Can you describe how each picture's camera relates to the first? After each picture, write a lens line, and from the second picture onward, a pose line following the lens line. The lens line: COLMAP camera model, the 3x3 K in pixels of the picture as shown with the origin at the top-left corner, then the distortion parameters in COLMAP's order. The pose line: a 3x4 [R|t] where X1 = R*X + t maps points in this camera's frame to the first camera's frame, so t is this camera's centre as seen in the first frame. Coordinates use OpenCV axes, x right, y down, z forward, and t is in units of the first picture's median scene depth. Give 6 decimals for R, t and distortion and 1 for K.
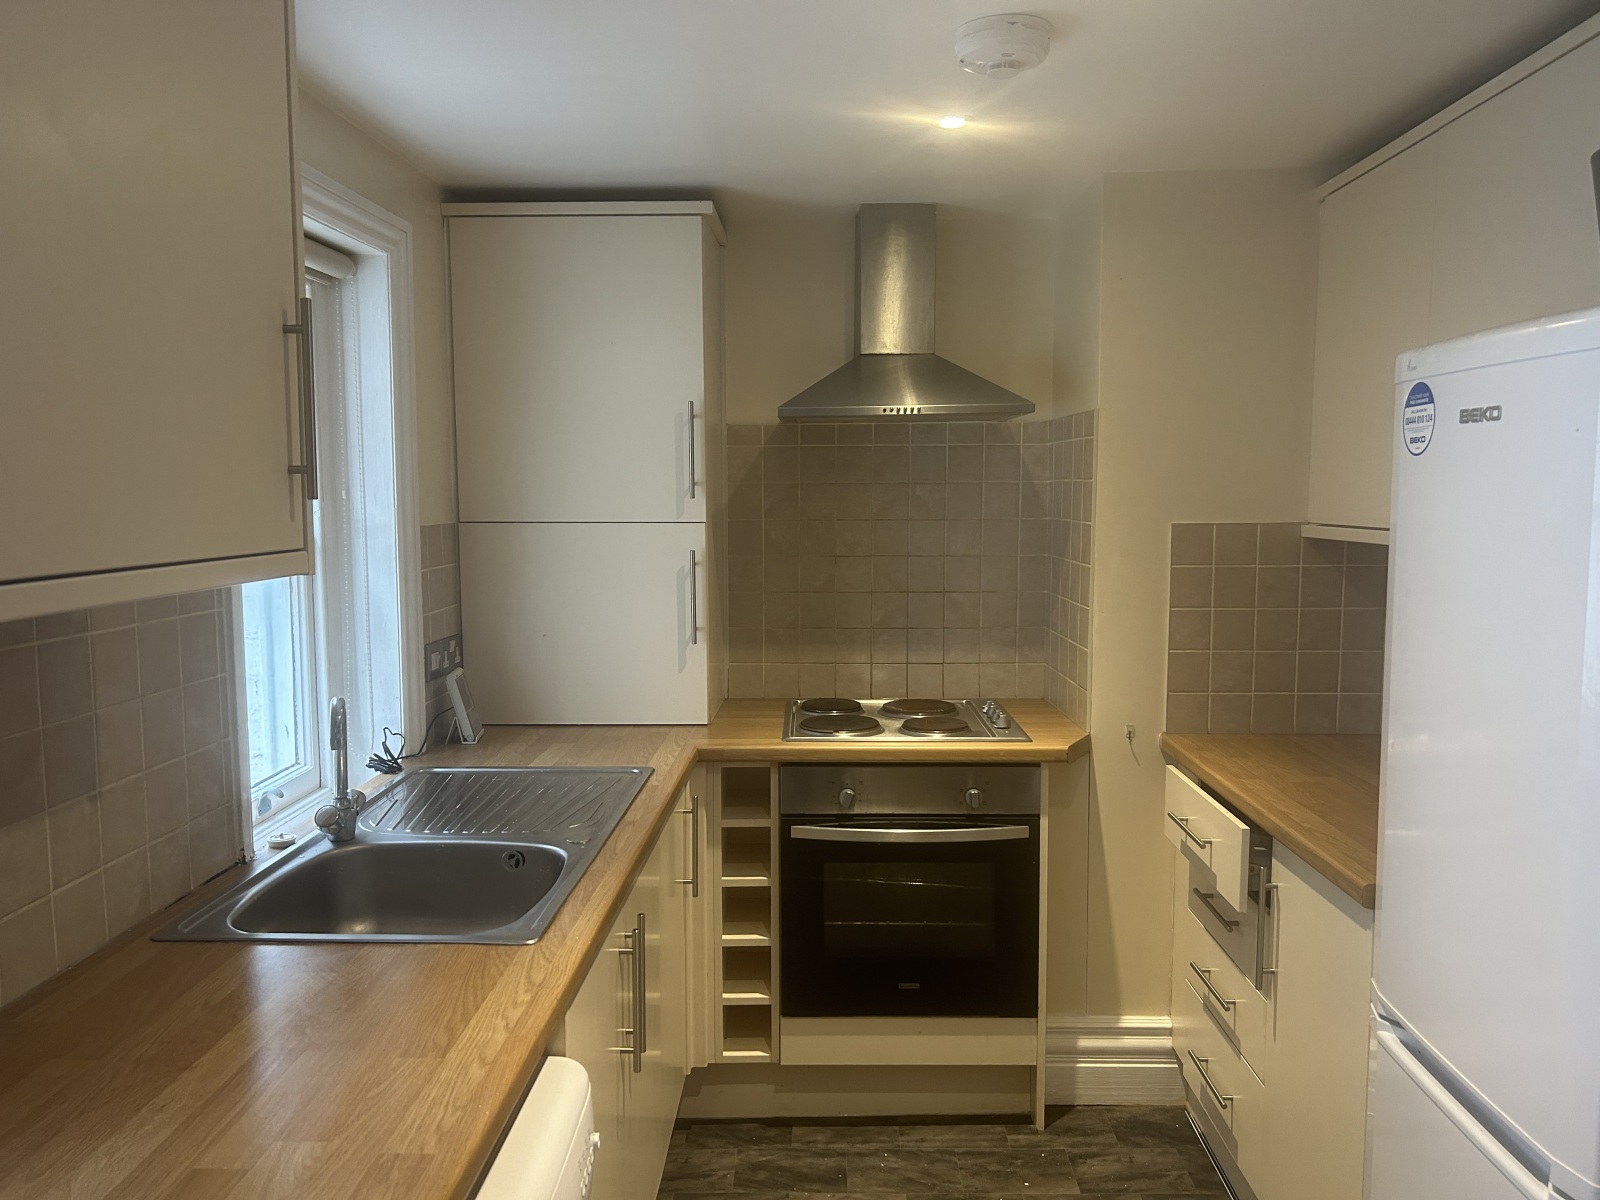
lens RADIAL K [[1201.6, 0, 801.9], [0, 1201.6, 601.8], [0, 0, 1]] dist [0.047932, -0.056248]
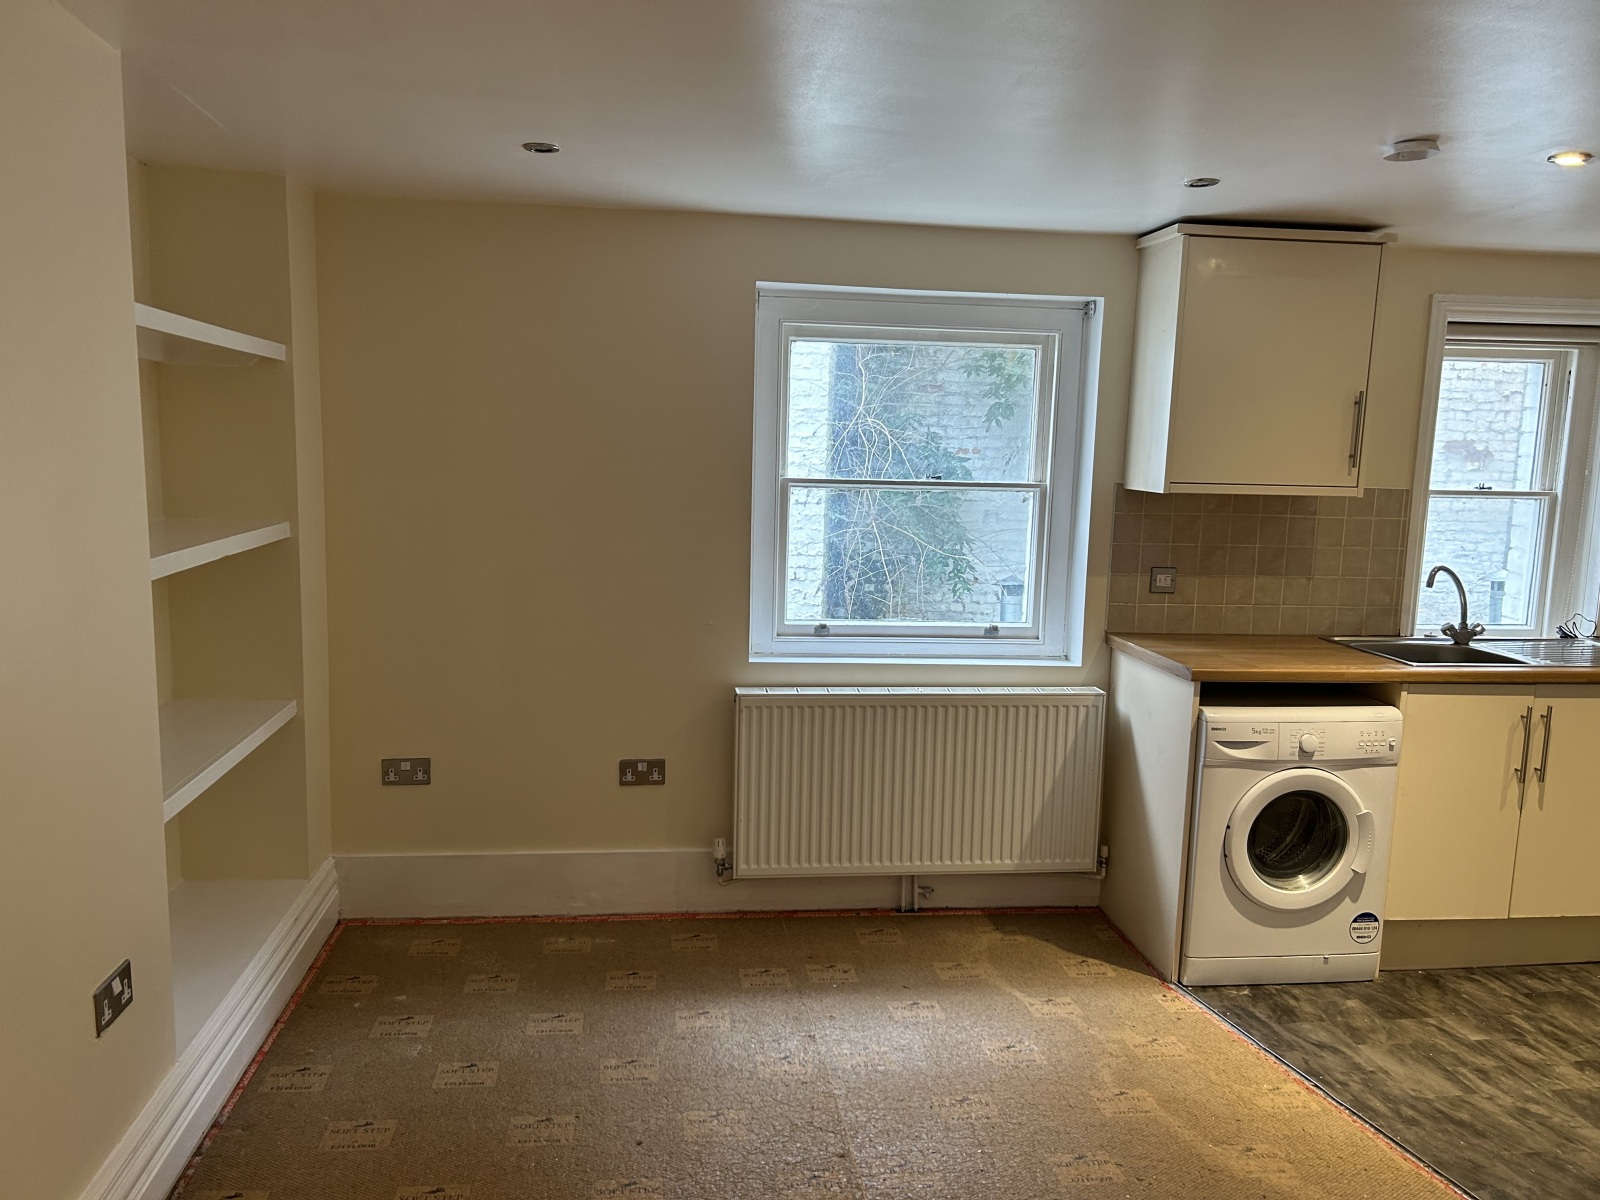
lens RADIAL K [[1201.6, 0, 793.7], [0, 1201.6, 599.5], [0, 0, 1]] dist [0.047932, -0.056248]
pose [[0.165485, 0.138719, -0.976408, 1.025663], [-0.120696, 0.985465, 0.119550, 0.014907], [0.978799, 0.098065, 0.179823, -0.323482]]
